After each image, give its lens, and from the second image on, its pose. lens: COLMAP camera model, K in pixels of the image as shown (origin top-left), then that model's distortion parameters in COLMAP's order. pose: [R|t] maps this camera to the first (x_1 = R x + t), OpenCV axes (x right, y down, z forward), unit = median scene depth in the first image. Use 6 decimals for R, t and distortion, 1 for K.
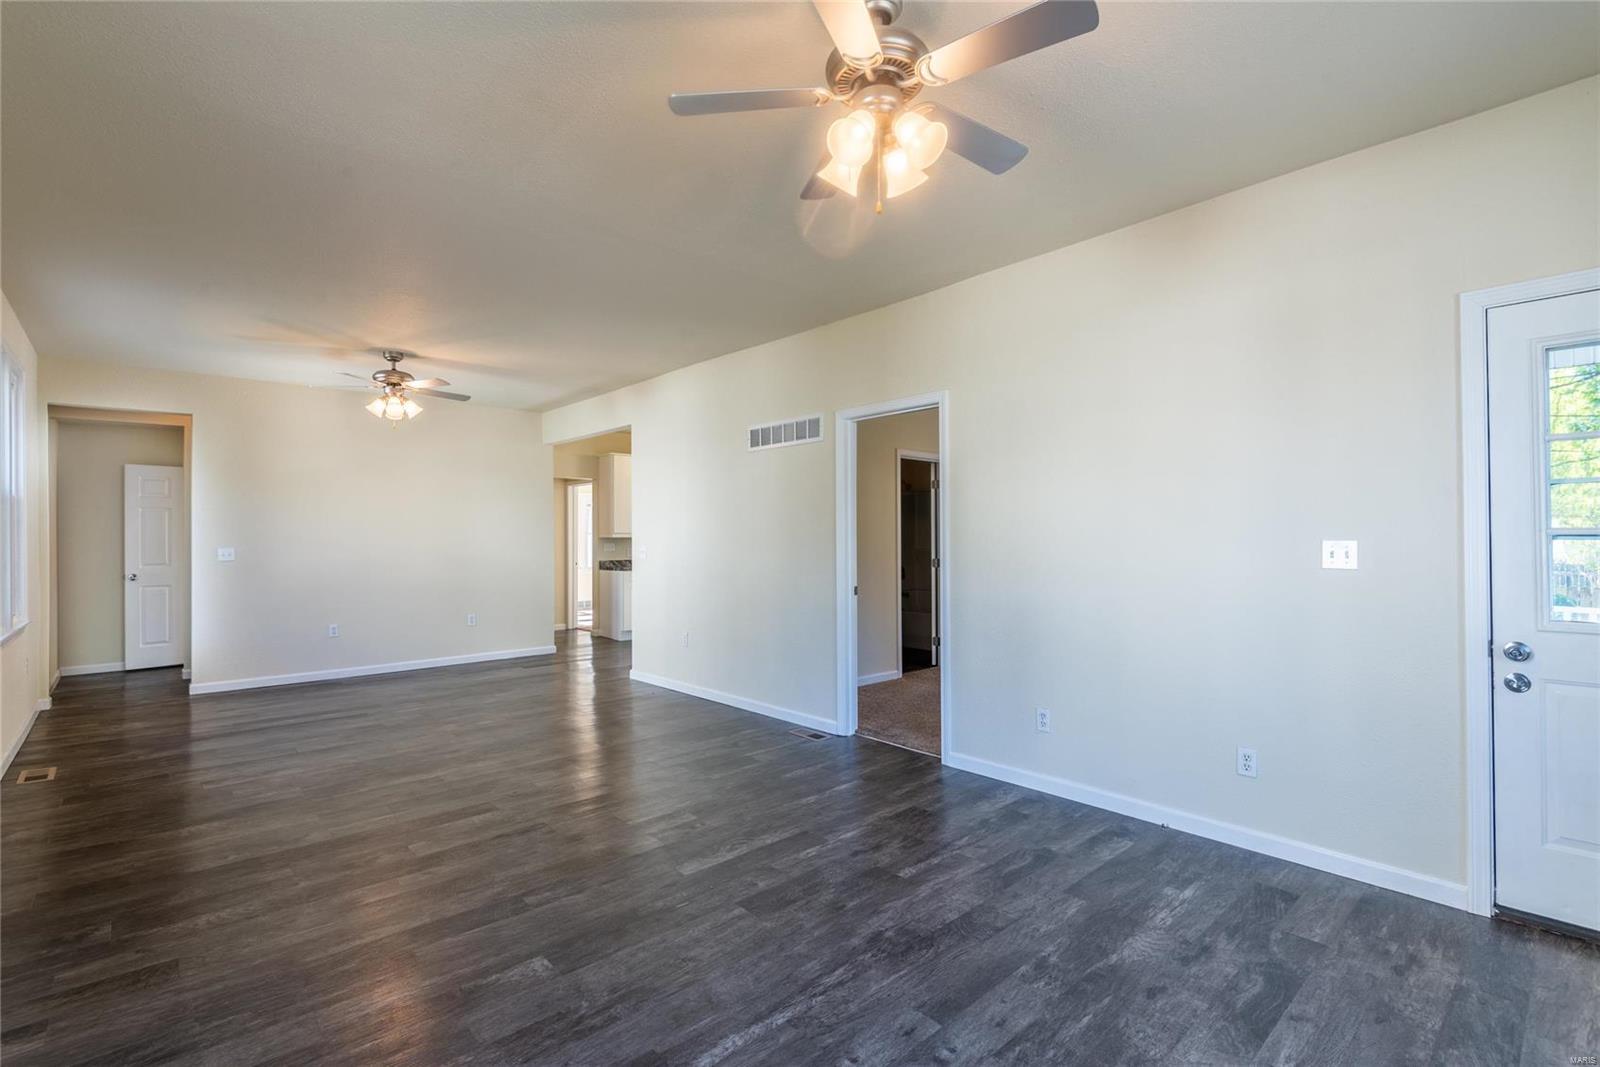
lens RADIAL K [[728.0, 0, 800.0], [0, 728.0, 533.5], [0, 0, 1]] dist [0.039385, -0.021685]
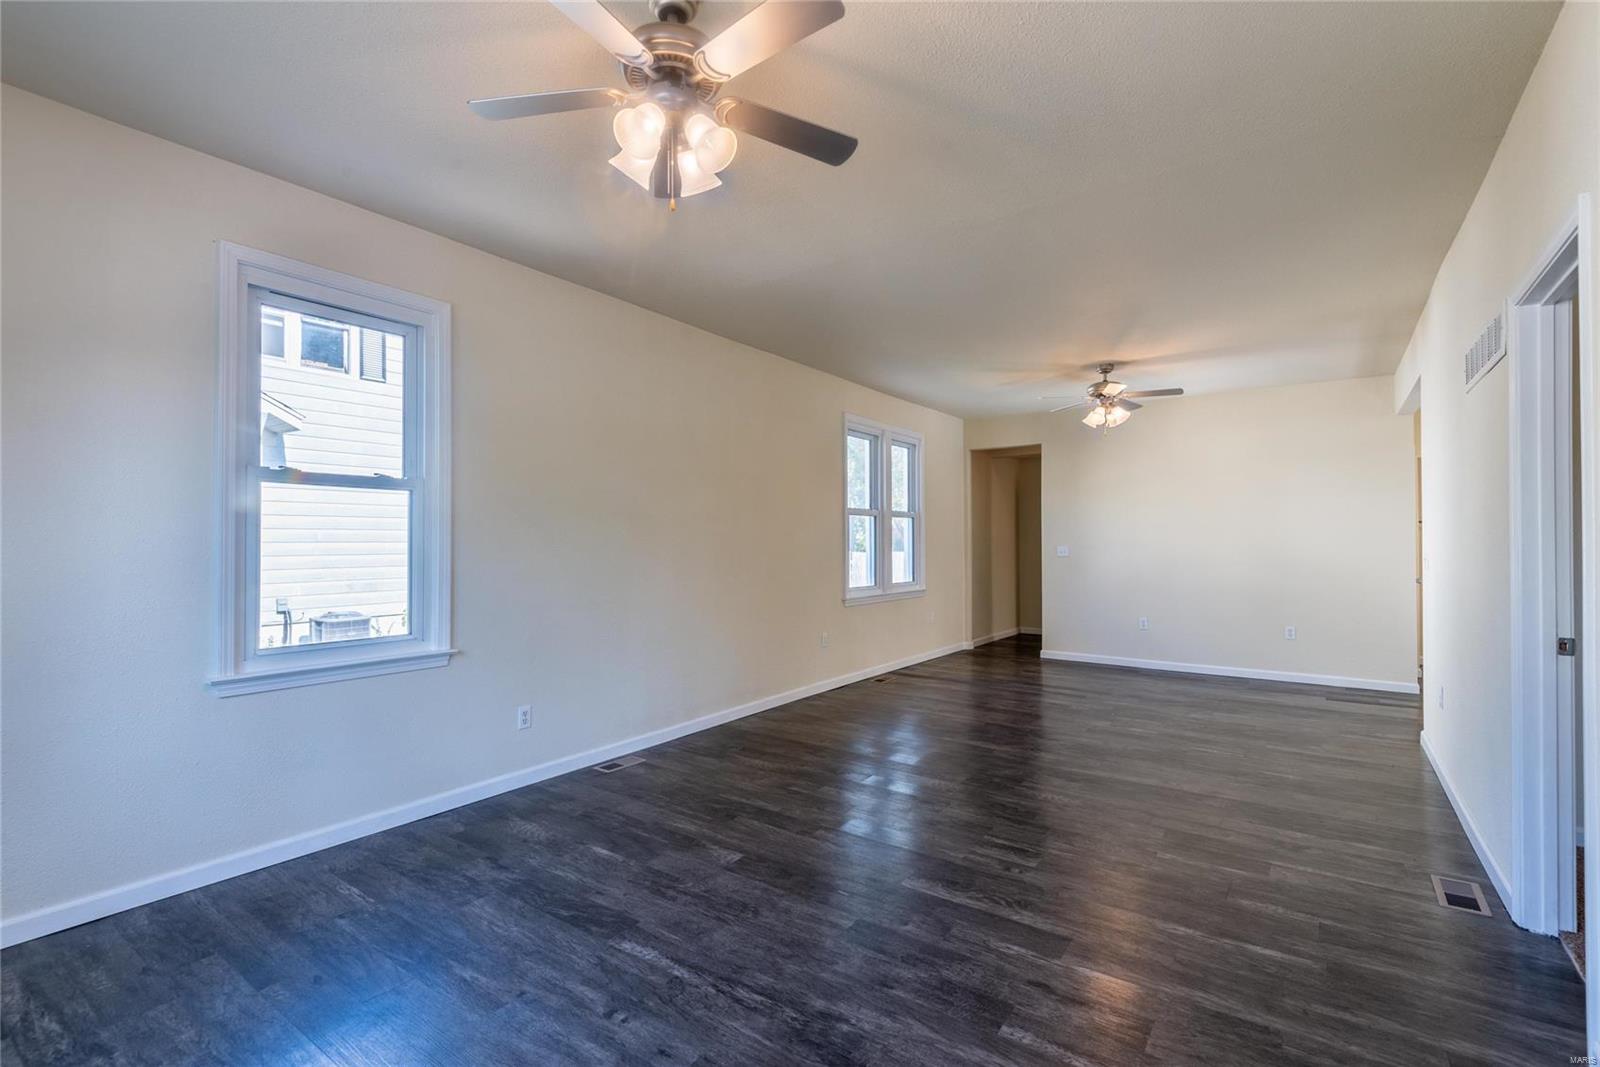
lens RADIAL K [[728.0, 0, 800.0], [0, 728.0, 533.5], [0, 0, 1]] dist [0.039385, -0.021685]
pose [[0.213795, -0.004473, -0.976868, 0.823068], [0.004457, 0.999984, -0.003604, 0.002169], [0.976868, -0.003583, 0.213811, 0.707148]]
